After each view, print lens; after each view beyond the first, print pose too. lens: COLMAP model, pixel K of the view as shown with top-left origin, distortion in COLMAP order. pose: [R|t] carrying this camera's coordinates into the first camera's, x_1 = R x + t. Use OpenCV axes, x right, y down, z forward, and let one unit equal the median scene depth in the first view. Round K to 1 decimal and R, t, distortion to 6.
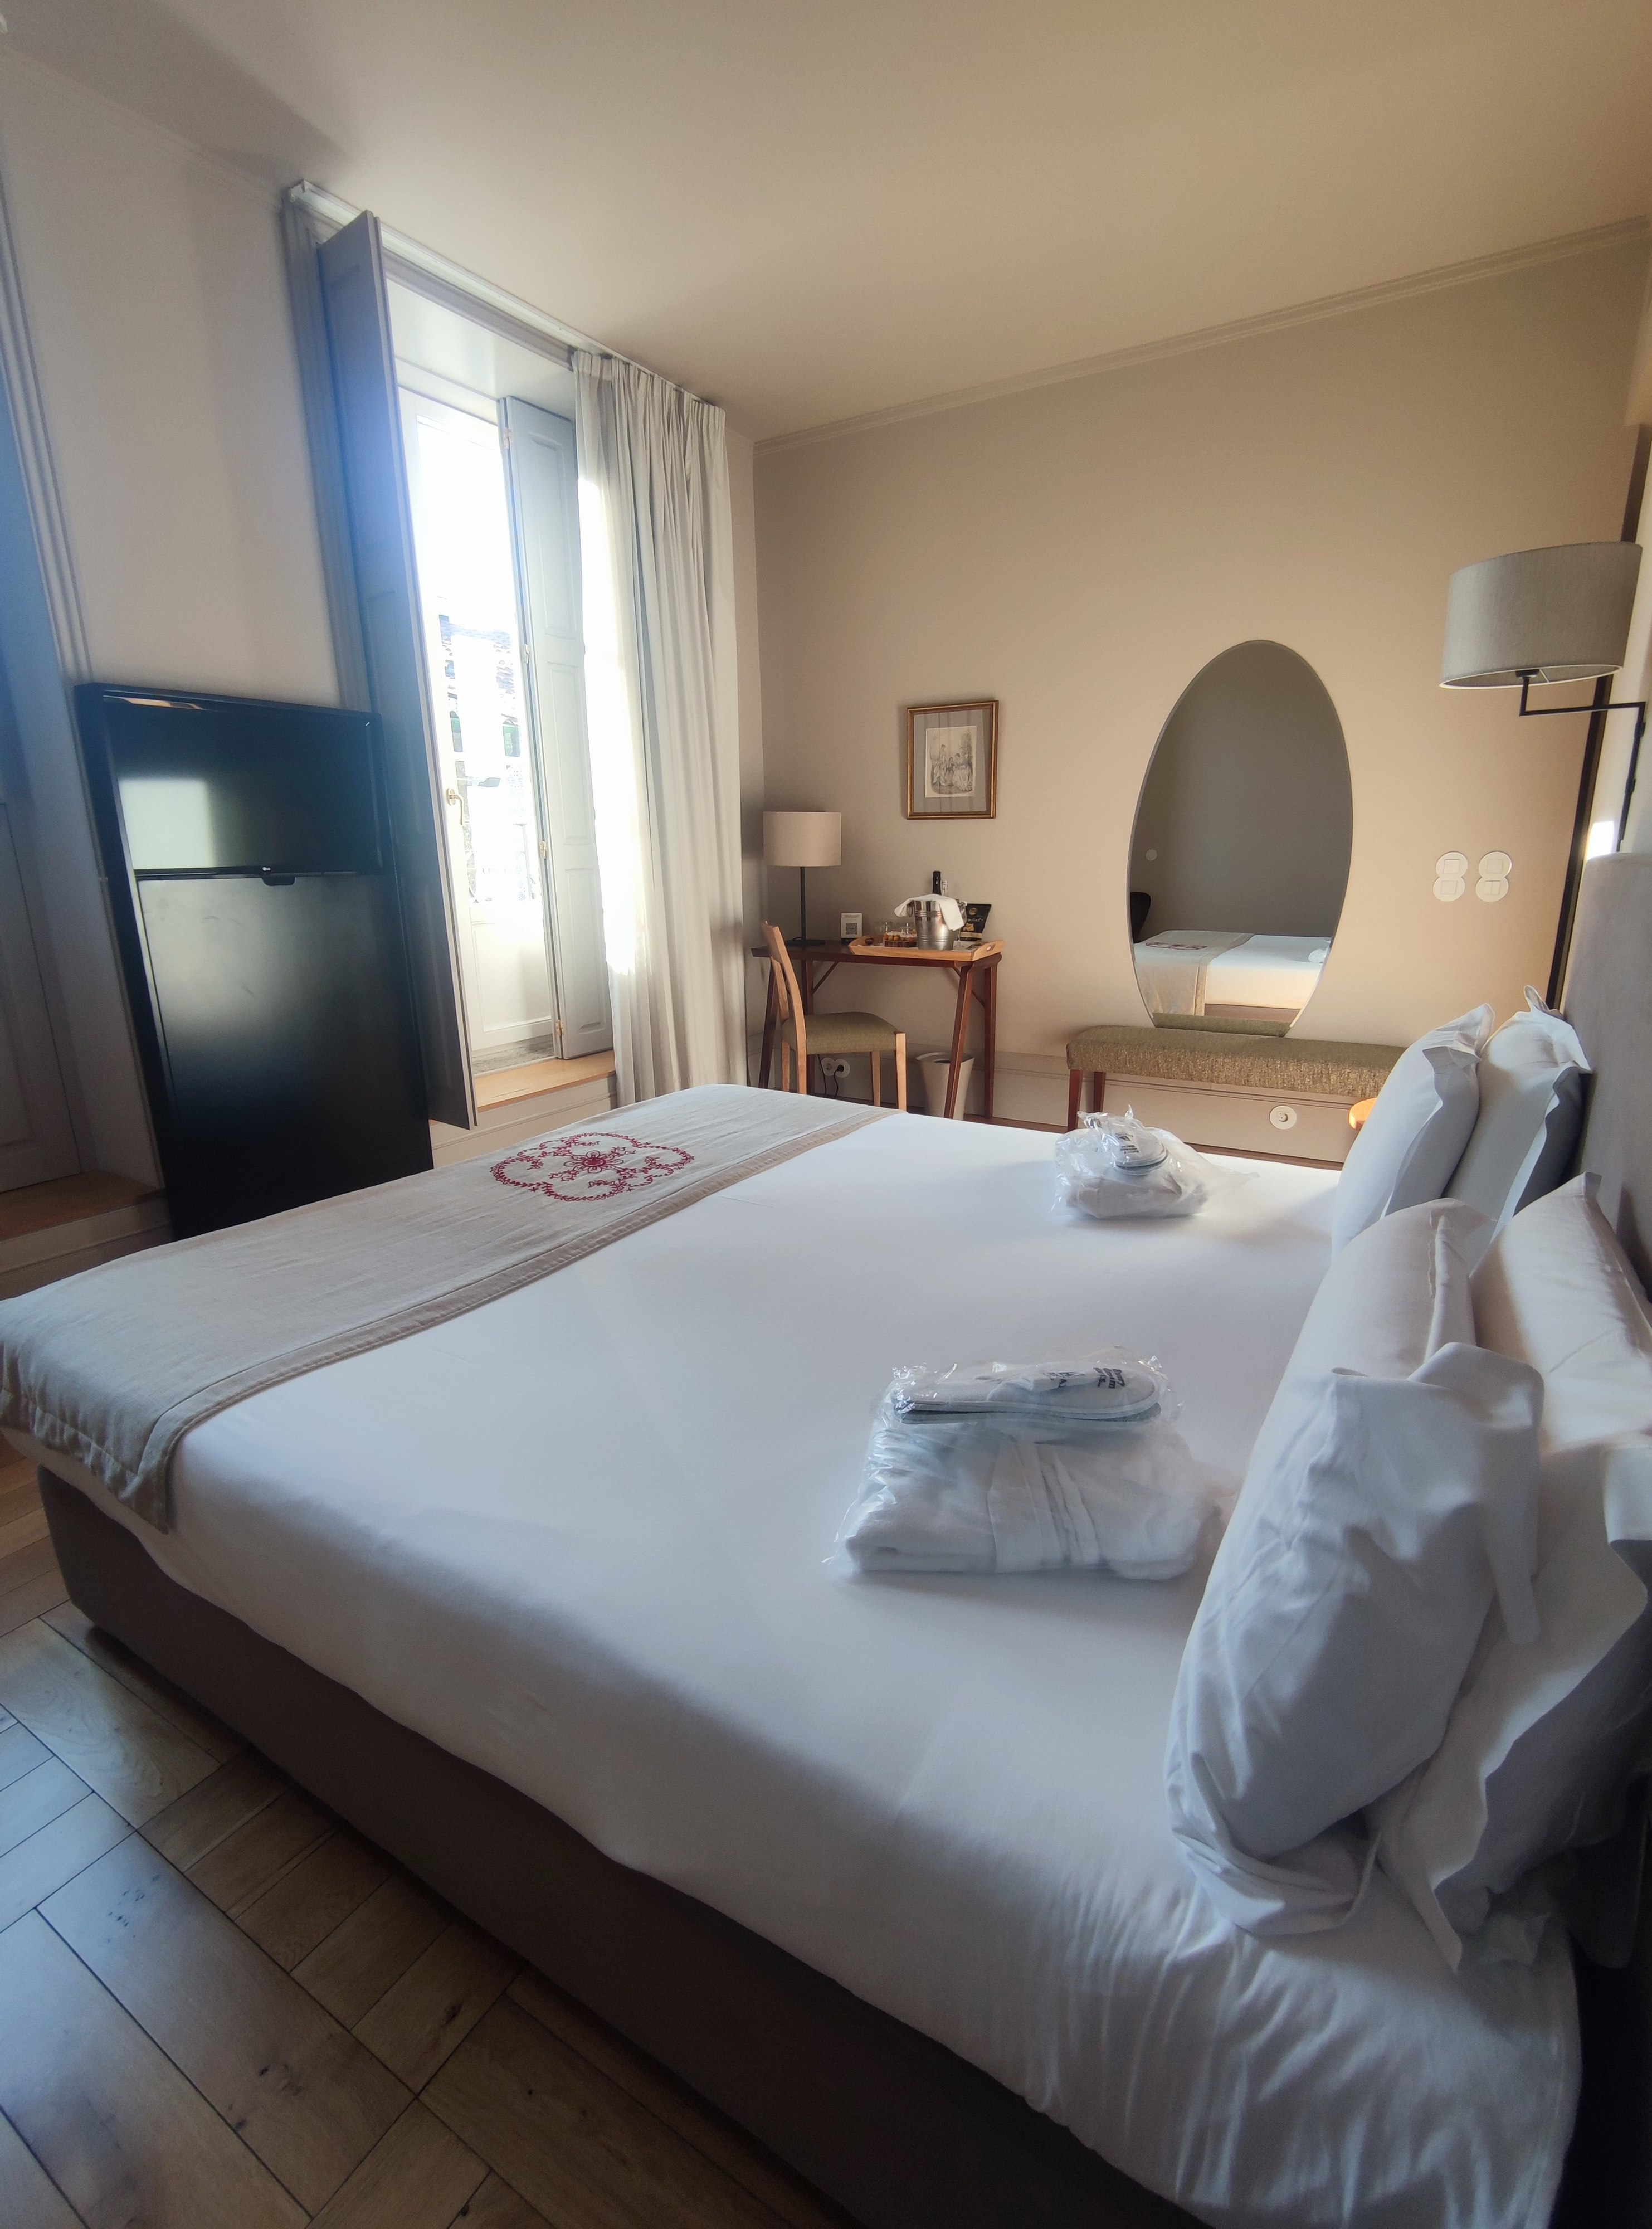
lens RADIAL K [[1022.7, 0, 828.4], [0, 1022.7, 1117.3], [0, 0, 1]] dist [0.003108, 0.000268]
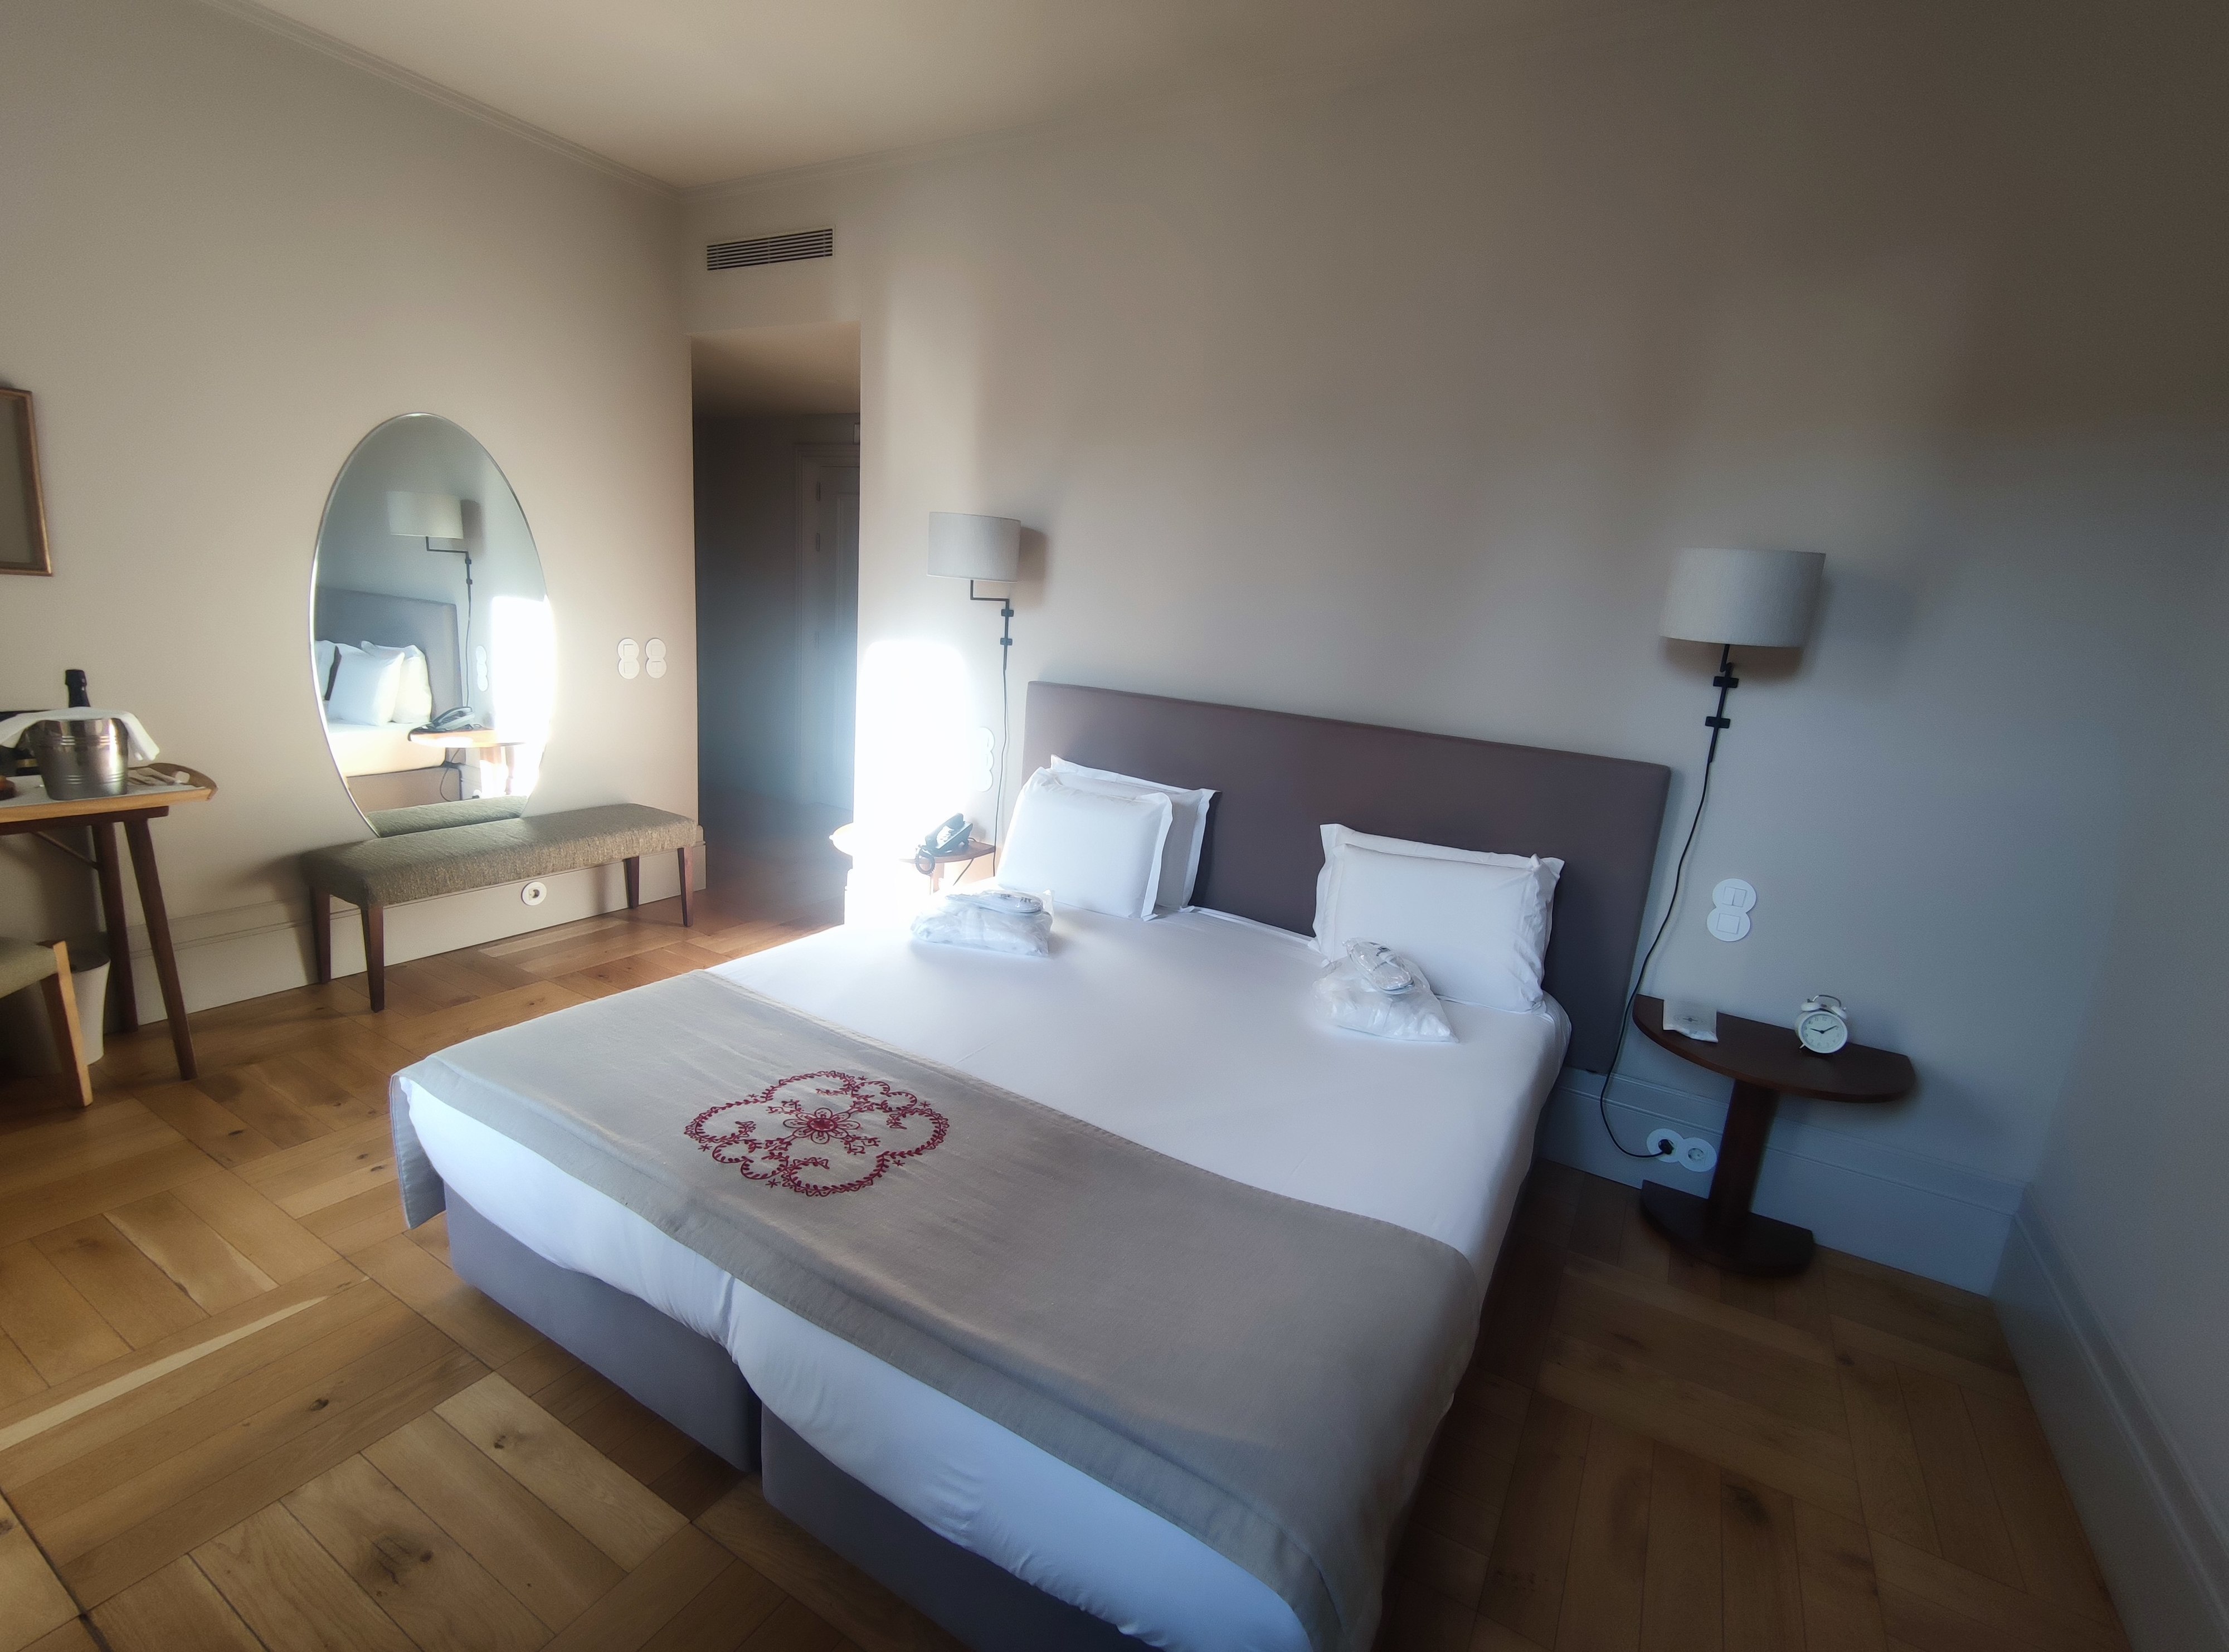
lens RADIAL K [[1022.7, 0, 1110.5], [0, 1022.7, 823.5], [0, 0, 1]] dist [0.003108, 0.000268]
pose [[-0.039583, -0.207470, 0.977440, -0.900302], [0.180519, 0.960626, 0.211211, -0.287164], [-0.982775, 0.184806, -0.000572, 0.688997]]
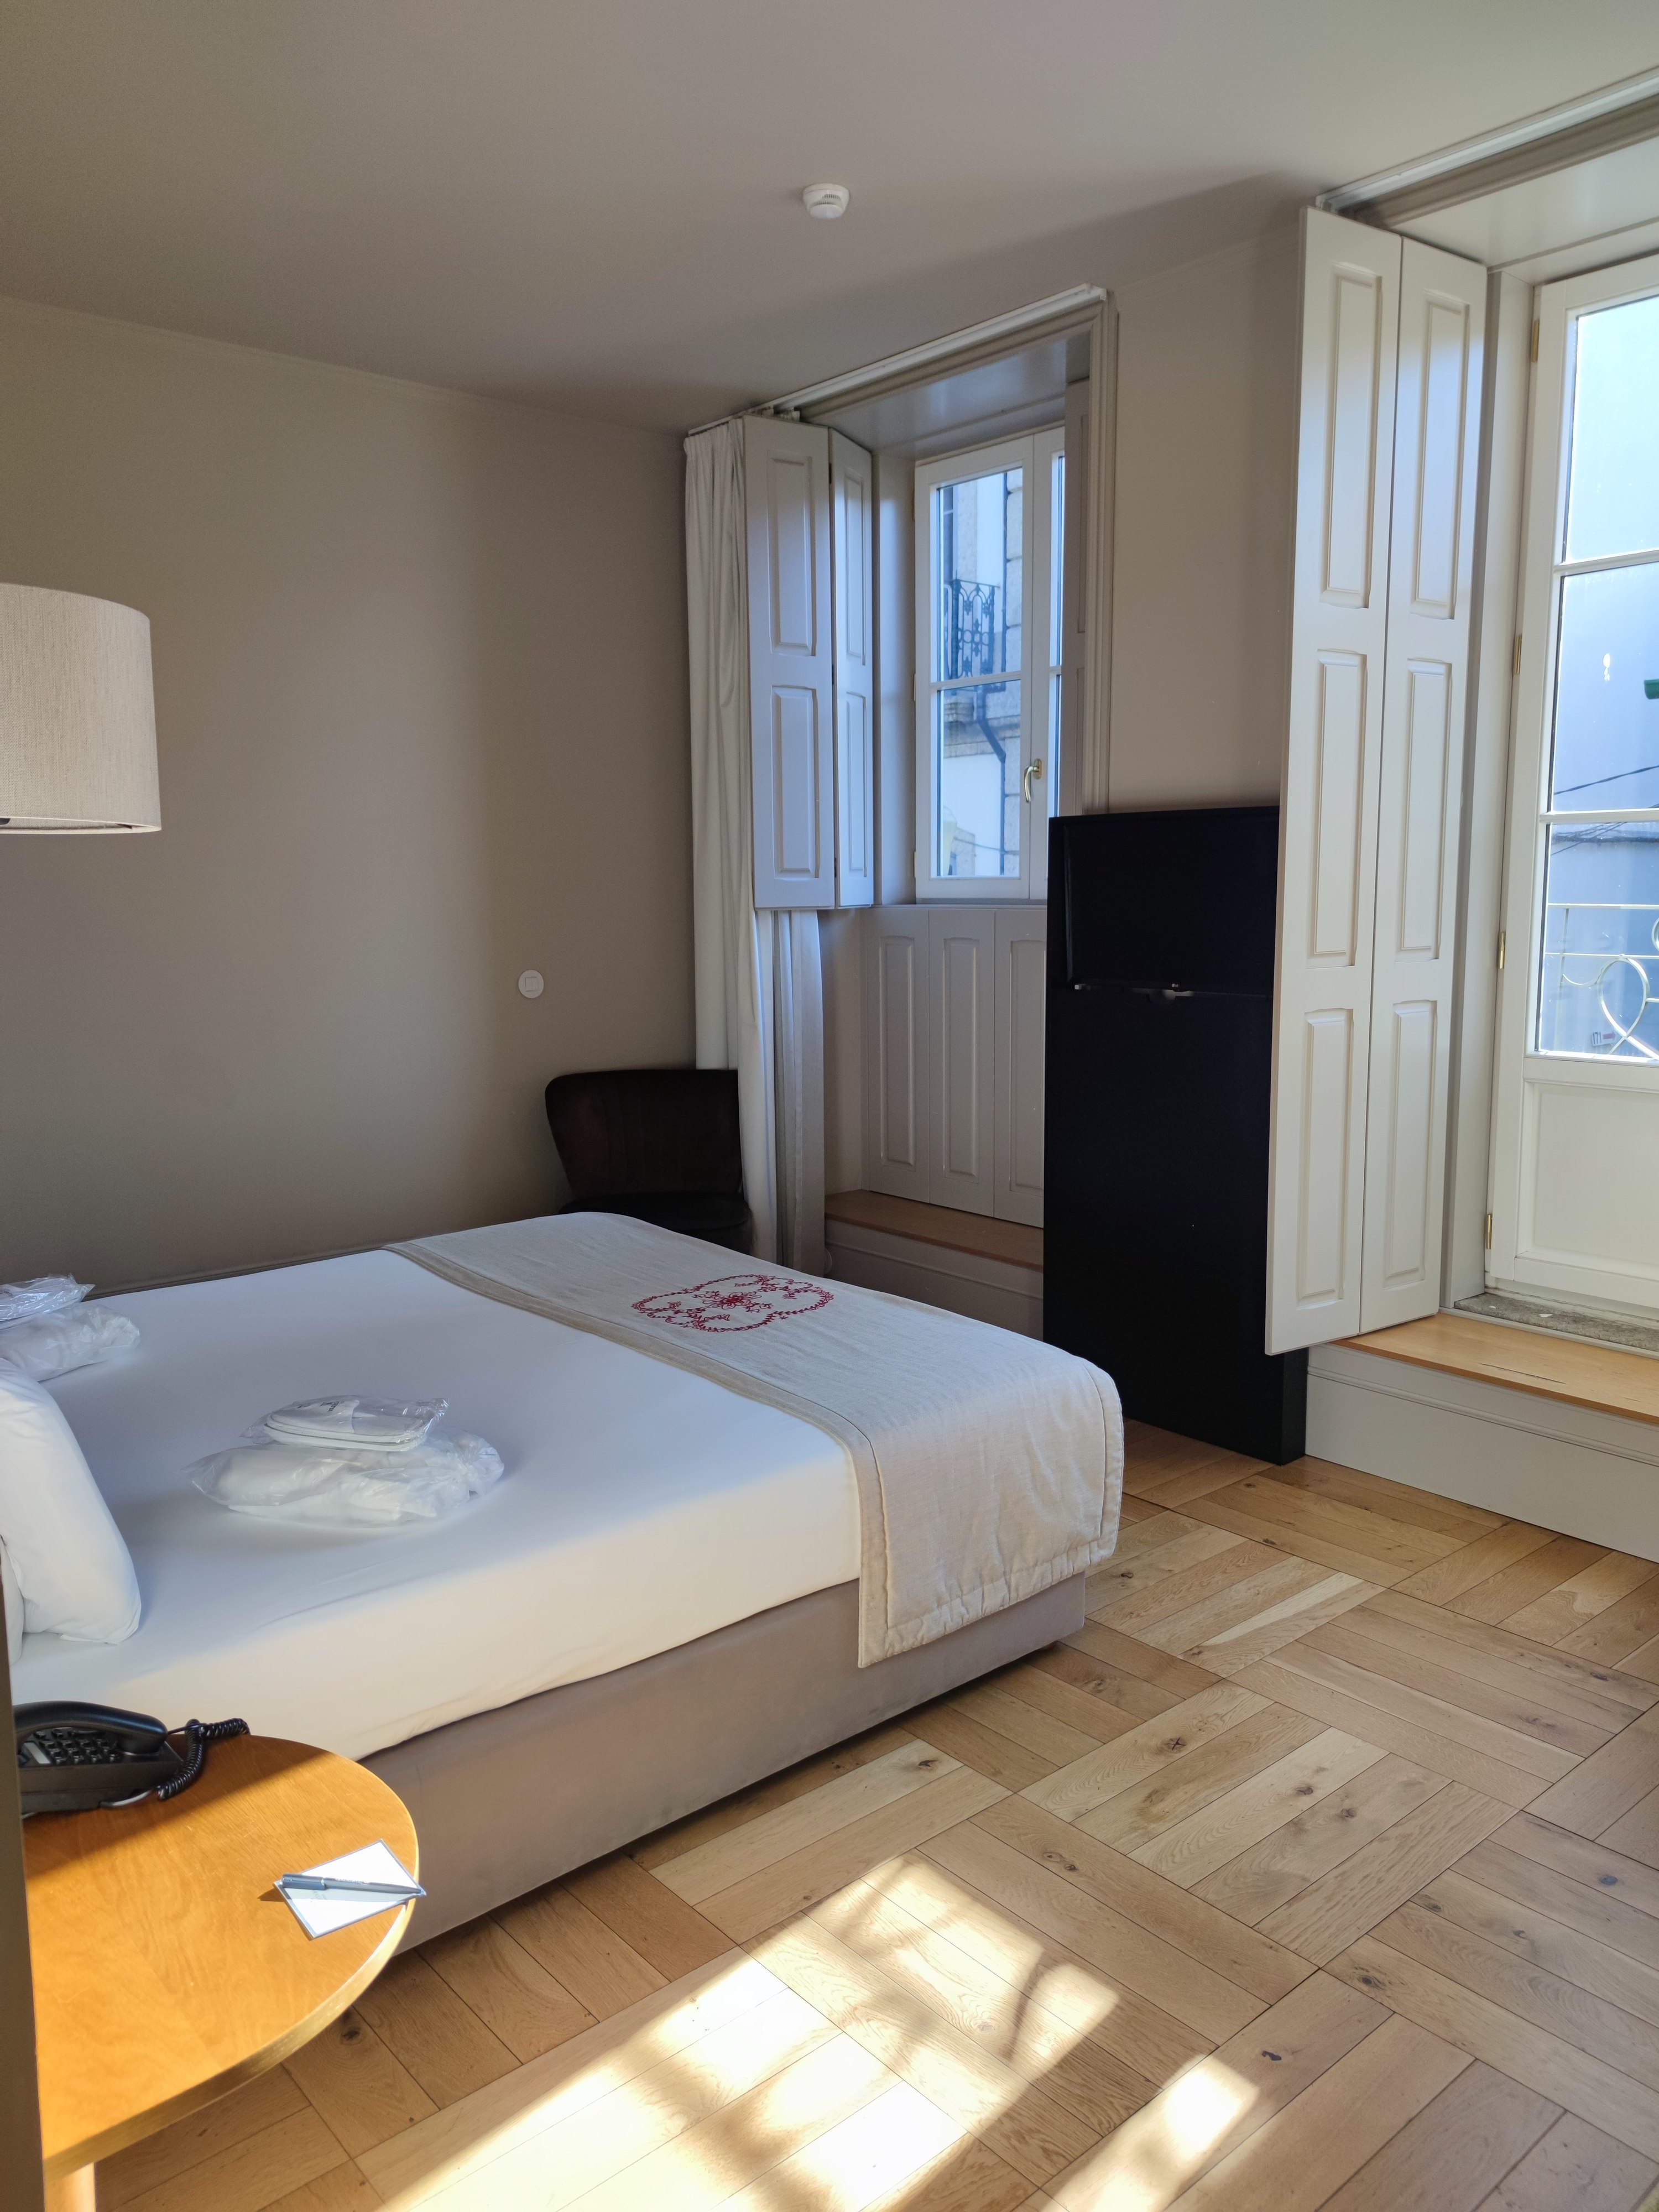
lens RADIAL K [[1596.0, 0, 832.0], [0, 1596.0, 1103.8], [0, 0, 1]] dist [0.000541, -0.000227]
pose [[-0.291237, 0.161842, -0.942862, 1.097094], [-0.227698, 0.945535, 0.232633, -0.485336], [0.929158, 0.282439, -0.238523, 1.313774]]
